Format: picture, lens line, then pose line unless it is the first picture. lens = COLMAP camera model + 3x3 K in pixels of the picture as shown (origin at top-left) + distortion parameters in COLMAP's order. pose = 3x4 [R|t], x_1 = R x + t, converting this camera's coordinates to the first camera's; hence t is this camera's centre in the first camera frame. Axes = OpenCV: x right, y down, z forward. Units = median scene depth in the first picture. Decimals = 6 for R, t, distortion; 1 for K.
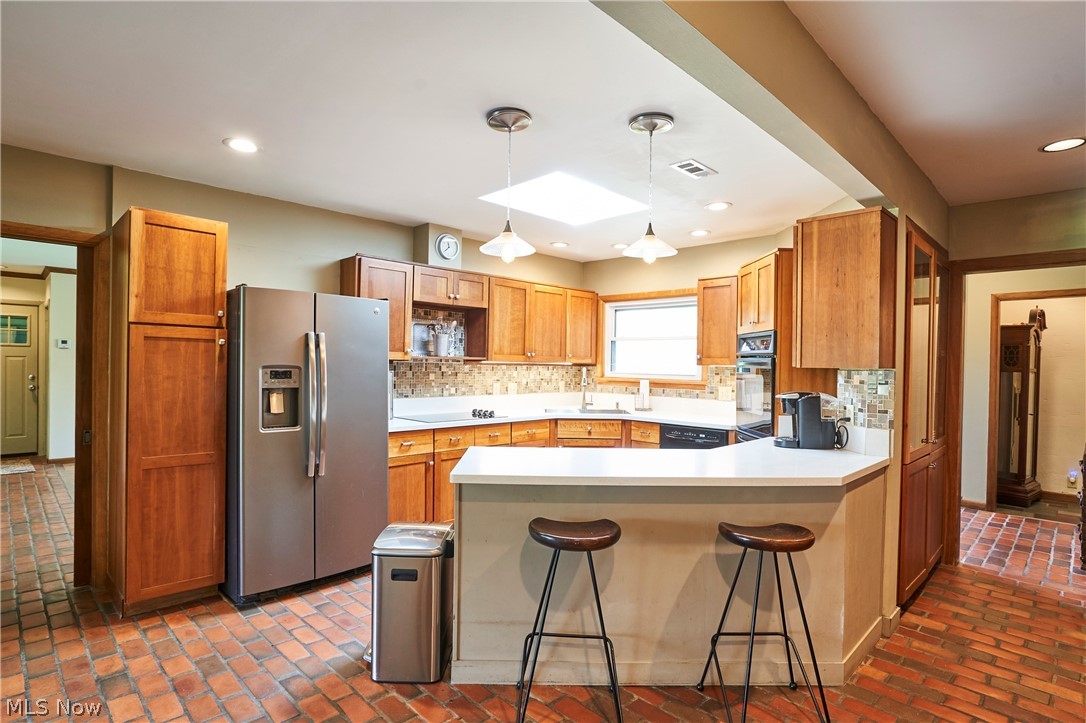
lens RADIAL K [[554.6, 0, 549.0], [0, 554.6, 370.9], [0, 0, 1]] dist [-0.011825, 0.002967]
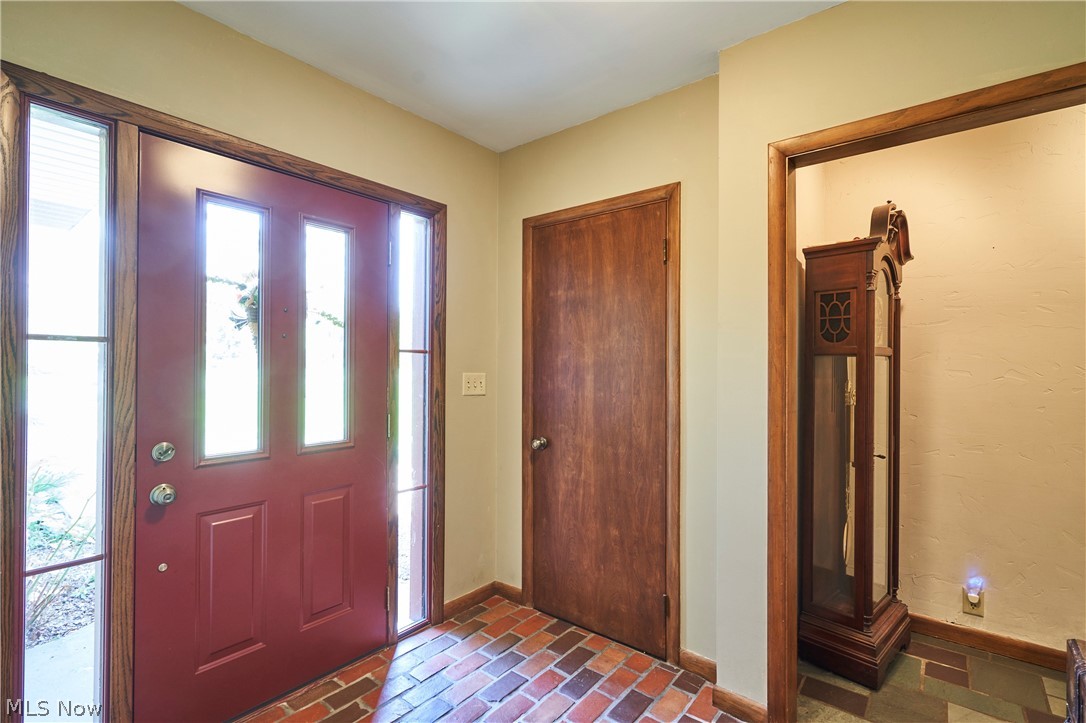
lens RADIAL K [[507.5, 0, 550.3], [0, 507.5, 363.5], [0, 0, 1]] dist [-0.001478, -0.000919]
pose [[0.994744, -0.003661, 0.102326, 0.585230], [0.006582, 0.999580, -0.028220, 0.017607], [-0.102180, 0.028745, 0.994351, 0.639625]]
